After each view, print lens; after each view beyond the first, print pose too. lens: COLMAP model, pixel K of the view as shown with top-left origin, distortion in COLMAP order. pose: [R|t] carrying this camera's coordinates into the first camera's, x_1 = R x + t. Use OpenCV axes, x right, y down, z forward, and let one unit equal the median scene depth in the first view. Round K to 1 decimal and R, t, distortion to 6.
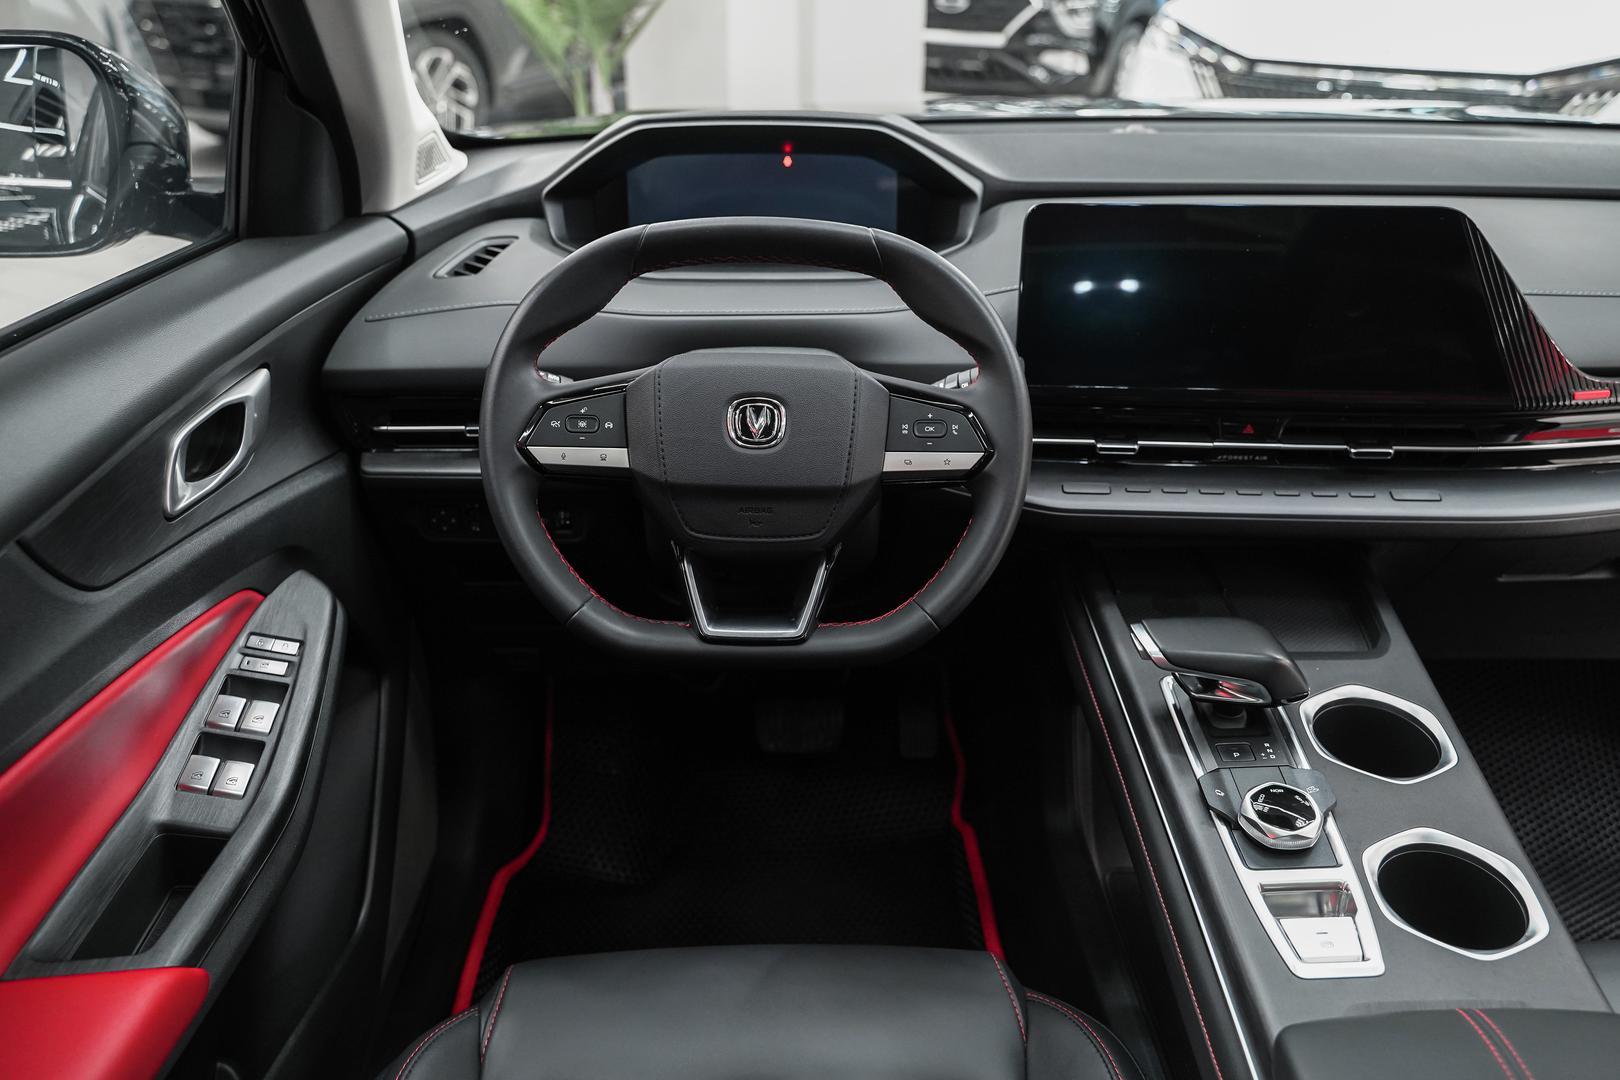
lens RADIAL K [[1323.2, 0, 850.5], [0, 1323.2, 534.3], [0, 0, 1]] dist [0.003006, -0.001938]
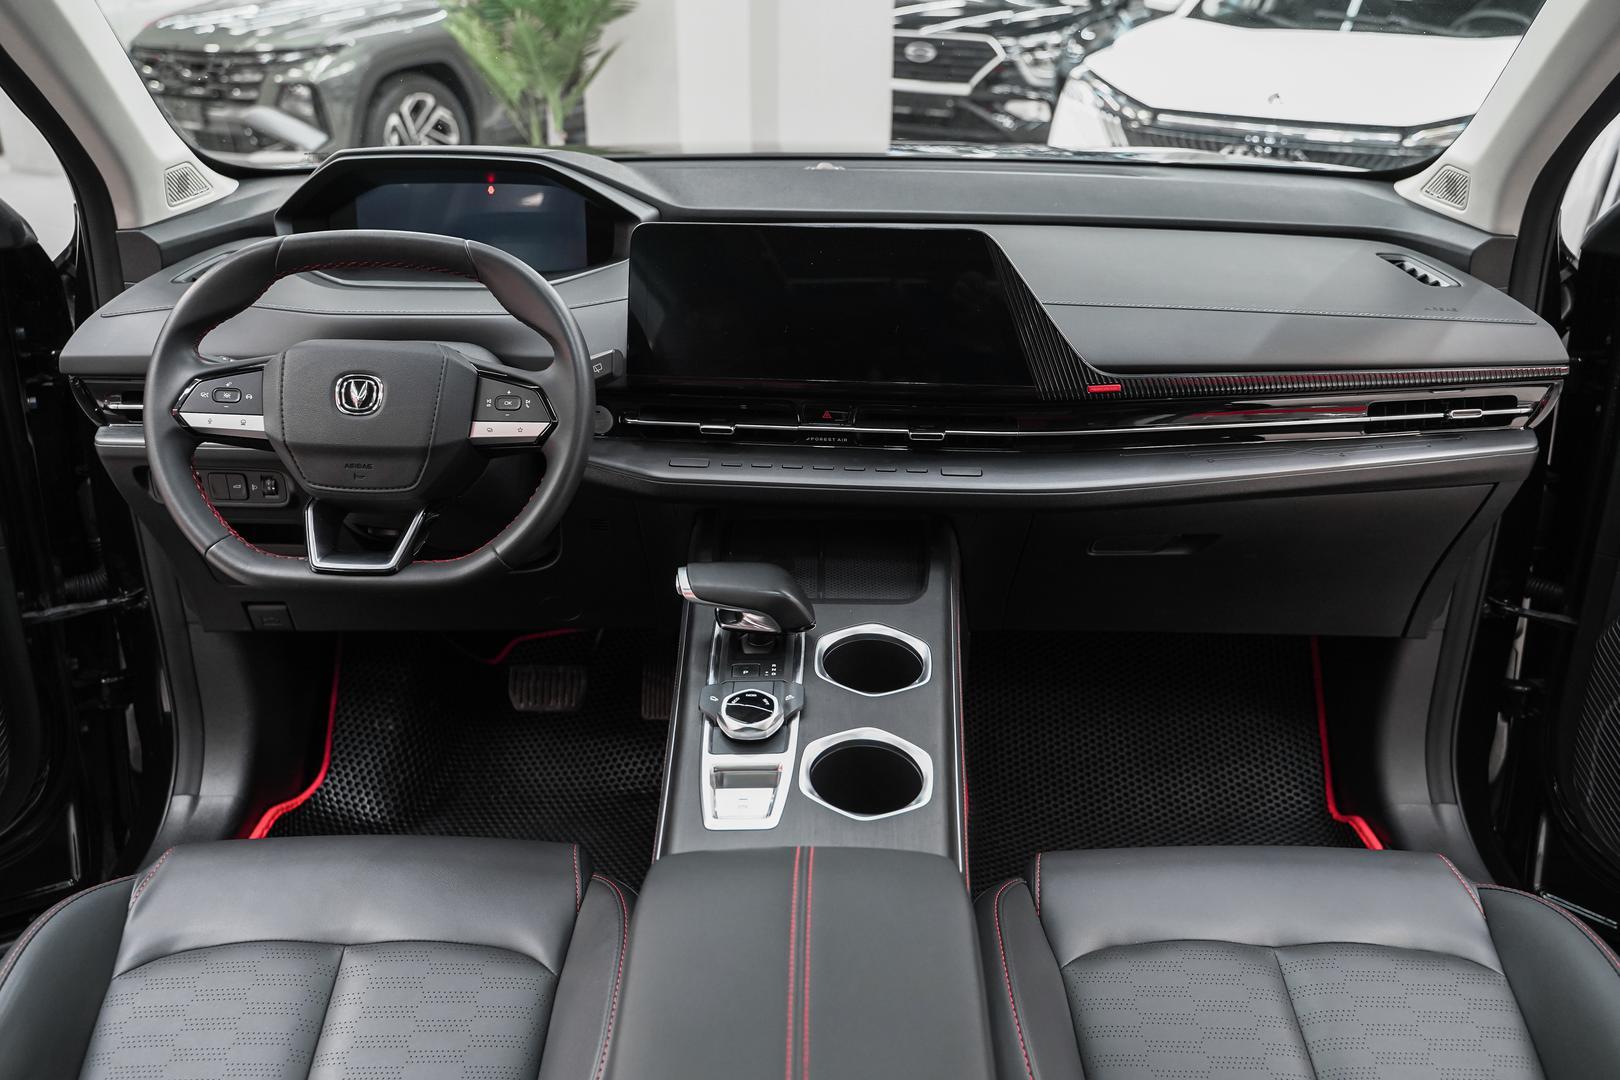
lens RADIAL K [[1297.3, 0, 805.3], [0, 1297.3, 527.2], [0, 0, 1]] dist [-0.005958, -0.000609]
pose [[0.999679, 0.014998, -0.020432, 0.303750], [-0.015612, 0.999420, -0.030259, 0.056260], [0.019966, 0.030568, 0.999333, -0.158813]]
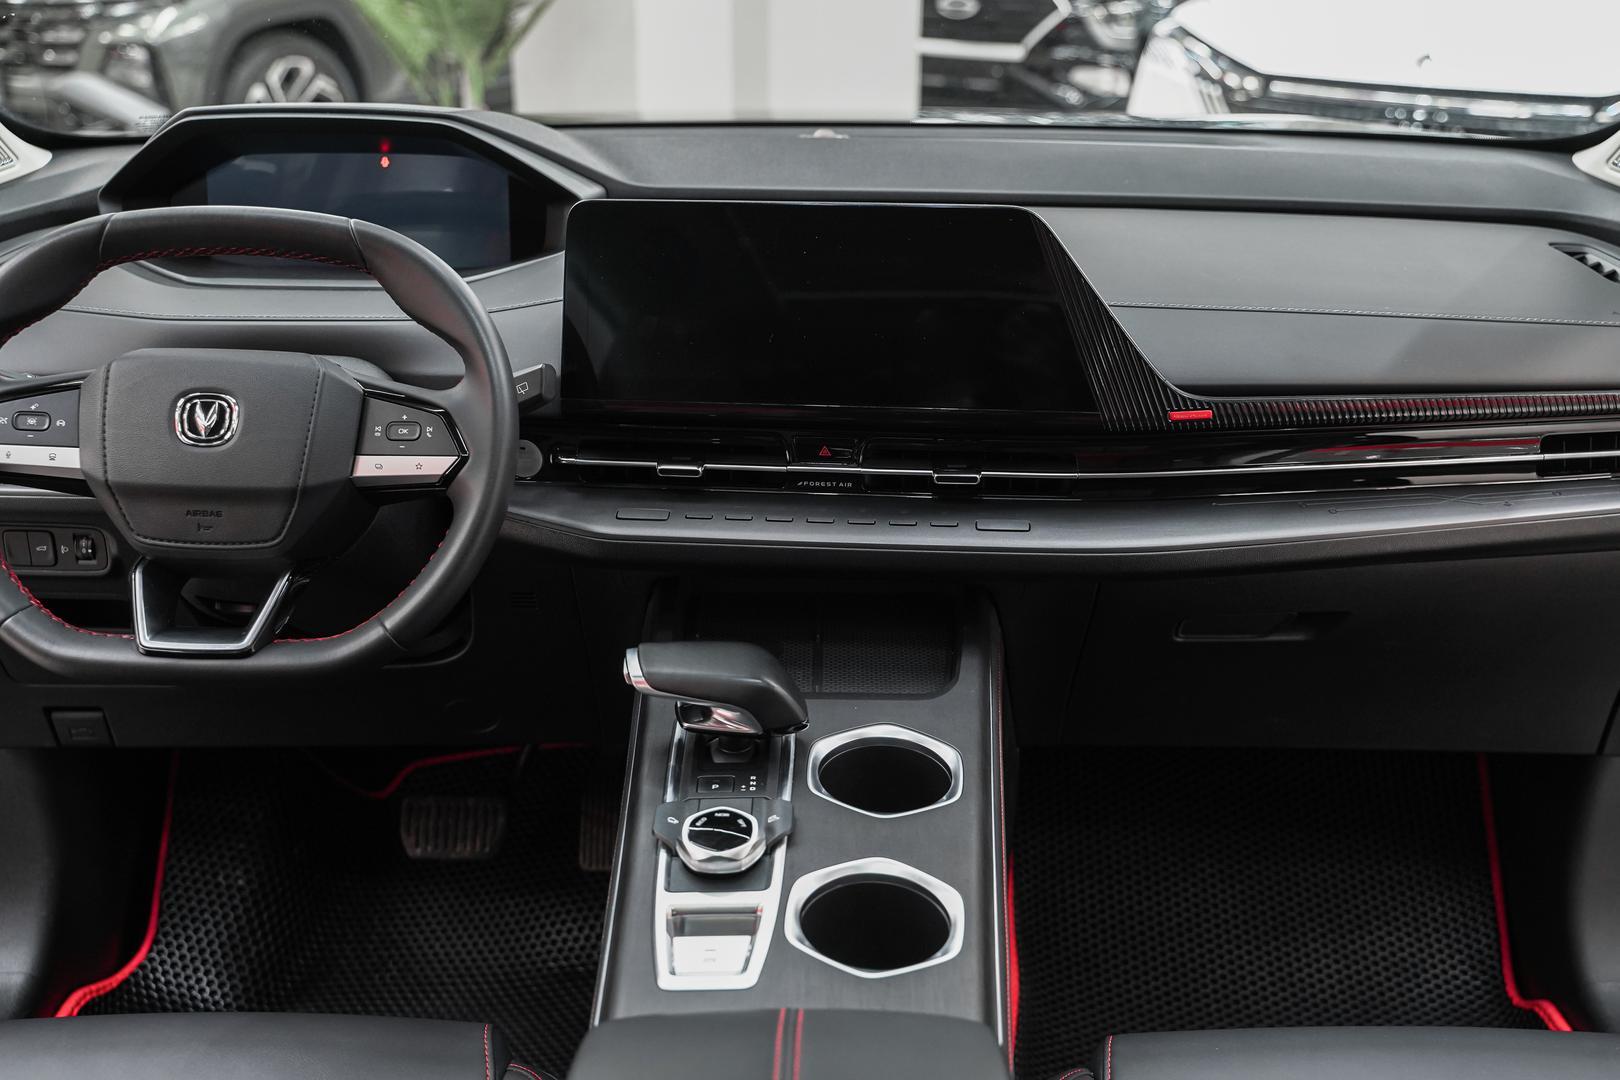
lens RADIAL K [[1749.2, 0, 810.0], [0, 1749.2, 540.0], [0, 0, 1]] dist [0.003963, 0.002338]
pose [[0.999730, 0.013533, -0.018877, 0.310783], [-0.015097, 0.996238, -0.085339, 0.081363], [0.017651, 0.085601, 0.996173, -0.177039]]
